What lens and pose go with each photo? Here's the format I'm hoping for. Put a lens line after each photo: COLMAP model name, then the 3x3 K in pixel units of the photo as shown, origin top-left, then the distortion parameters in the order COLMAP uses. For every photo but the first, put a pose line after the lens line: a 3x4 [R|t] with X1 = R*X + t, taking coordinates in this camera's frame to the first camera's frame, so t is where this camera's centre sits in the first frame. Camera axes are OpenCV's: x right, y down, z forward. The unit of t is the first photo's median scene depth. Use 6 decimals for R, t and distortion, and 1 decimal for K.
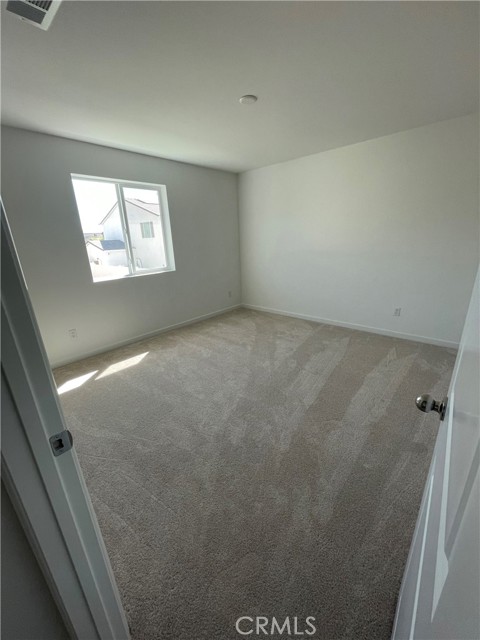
lens RADIAL K [[259.8, 0, 238.2], [0, 259.8, 321.6], [0, 0, 1]] dist [0.000290, -0.000196]
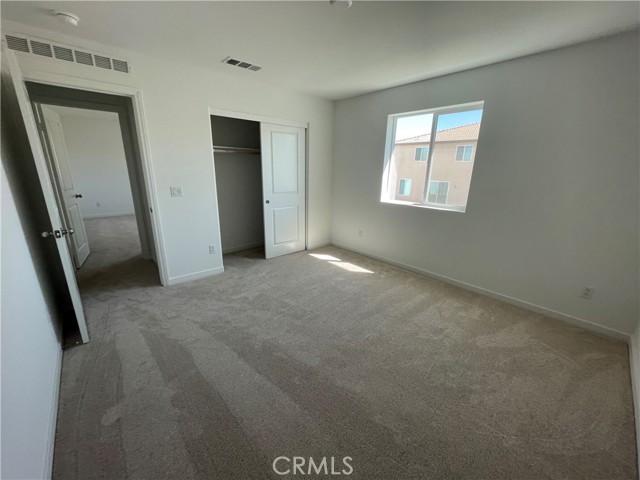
lens RADIAL K [[259.8, 0, 319.2], [0, 259.8, 239.5], [0, 0, 1]] dist [0.000290, -0.000196]
pose [[-0.119492, 0.296990, -0.947375, 0.593571], [-0.325202, 0.889864, 0.319979, -0.248967], [0.938065, 0.346323, -0.009750, 0.688137]]
